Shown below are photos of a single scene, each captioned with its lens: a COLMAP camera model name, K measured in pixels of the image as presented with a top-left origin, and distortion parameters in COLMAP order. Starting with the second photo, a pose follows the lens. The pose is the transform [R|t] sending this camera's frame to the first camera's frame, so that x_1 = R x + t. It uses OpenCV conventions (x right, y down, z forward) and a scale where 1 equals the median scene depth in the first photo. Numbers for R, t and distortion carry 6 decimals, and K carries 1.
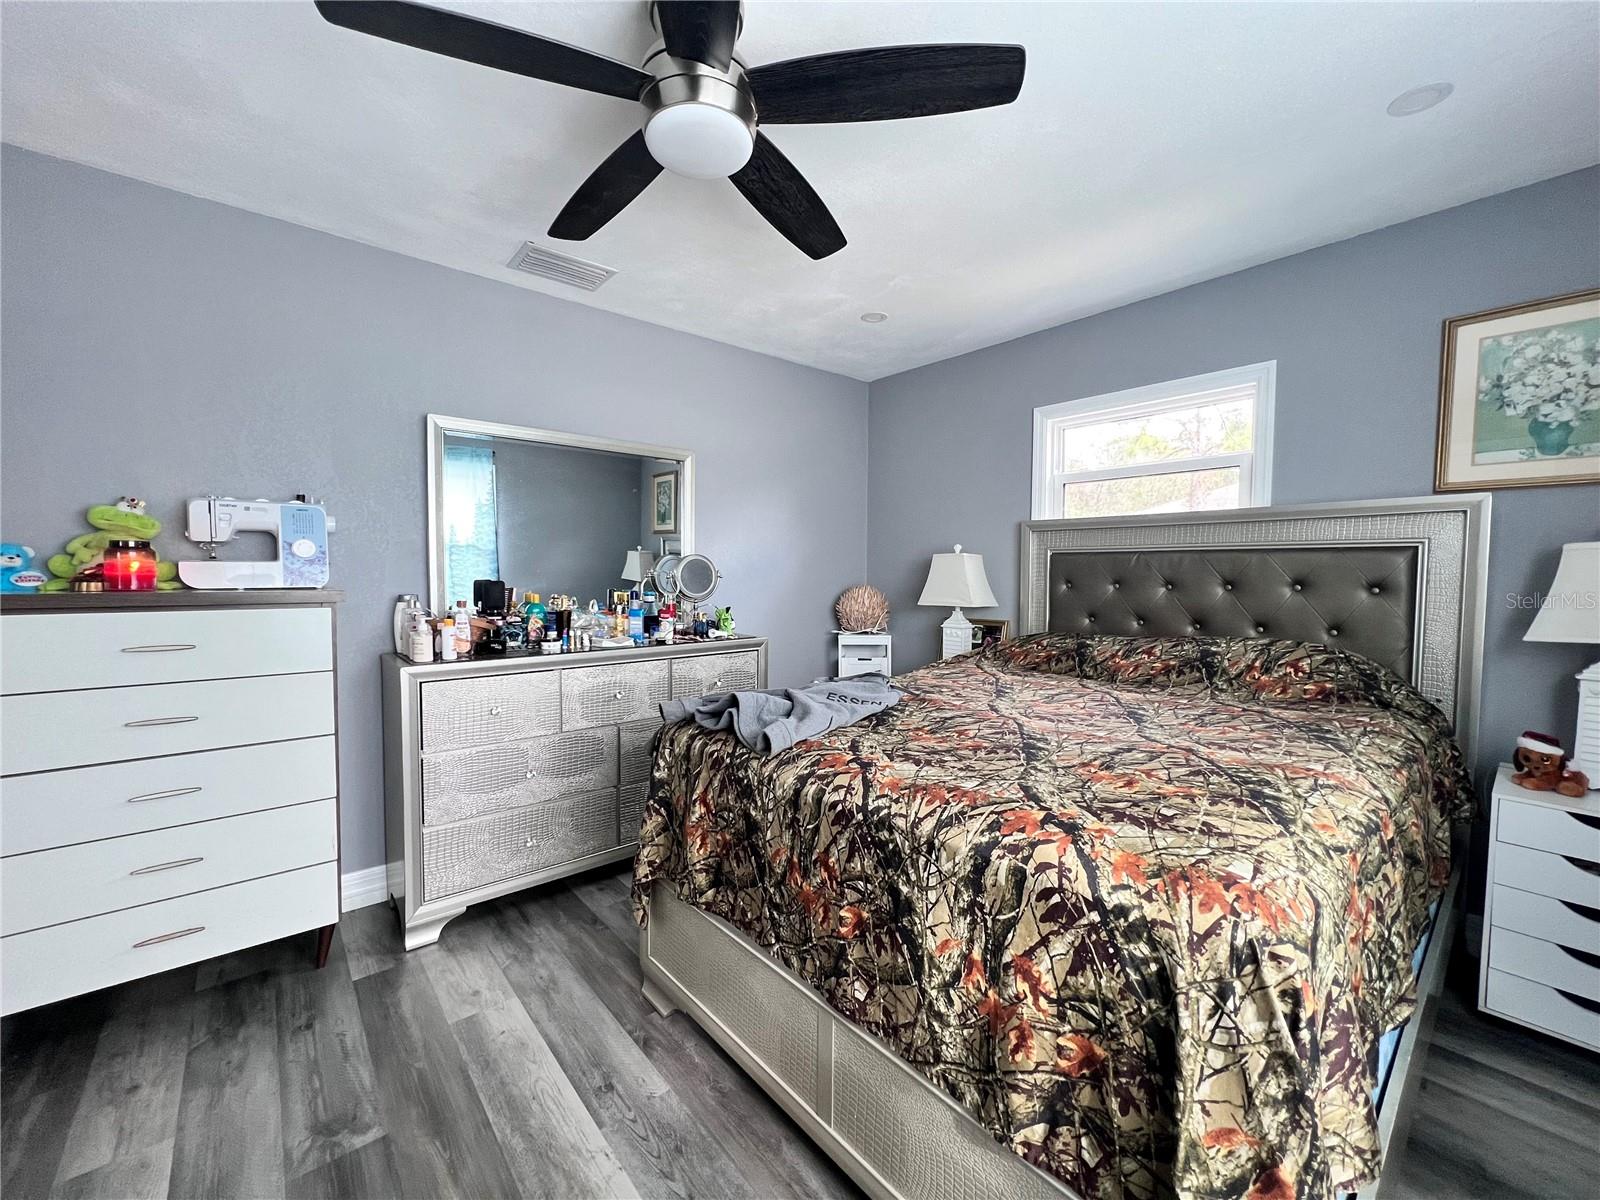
lens RADIAL K [[641.4, 0, 802.9], [0, 641.4, 602.3], [0, 0, 1]] dist [-0.005279, 0.001347]
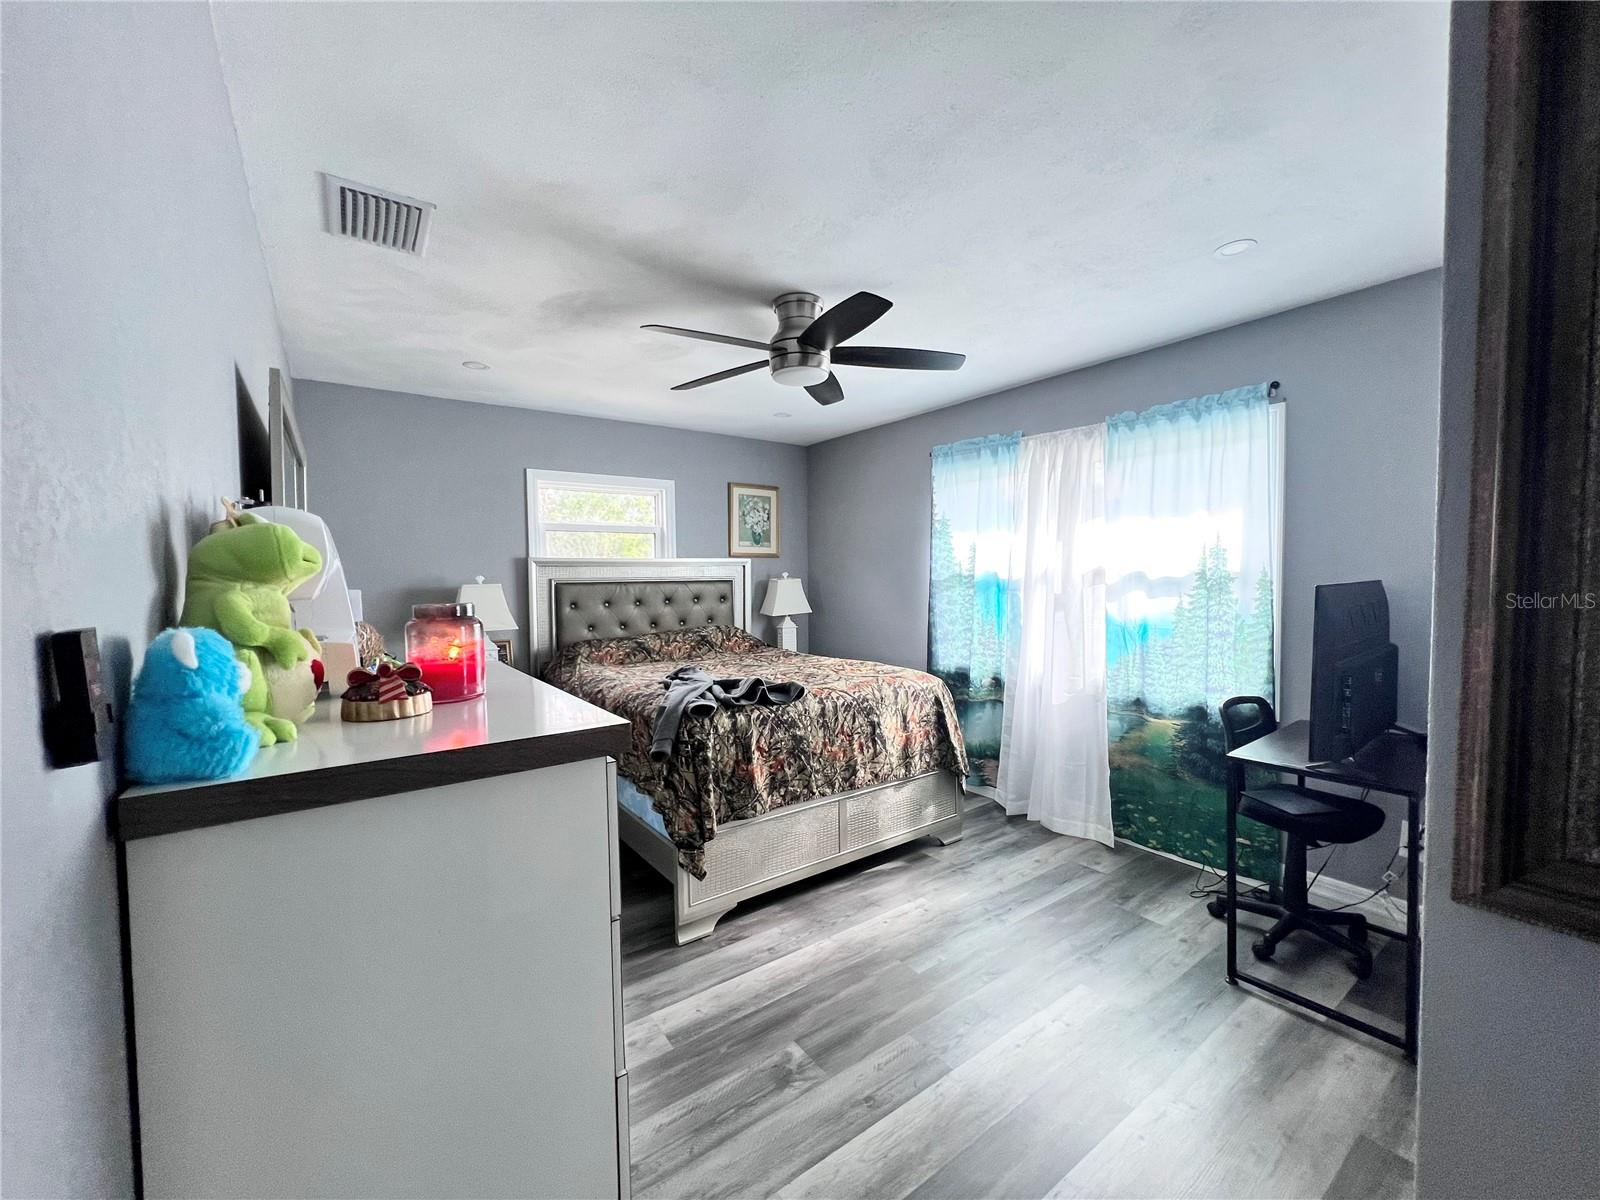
lens RADIAL K [[641.4, 0, 800.2], [0, 641.4, 601.4], [0, 0, 1]] dist [-0.005279, 0.001347]
pose [[0.090540, -0.044697, 0.994889, -2.038395], [0.065924, 0.997070, 0.038796, -0.131151], [-0.993708, 0.062075, 0.093222, 0.854059]]
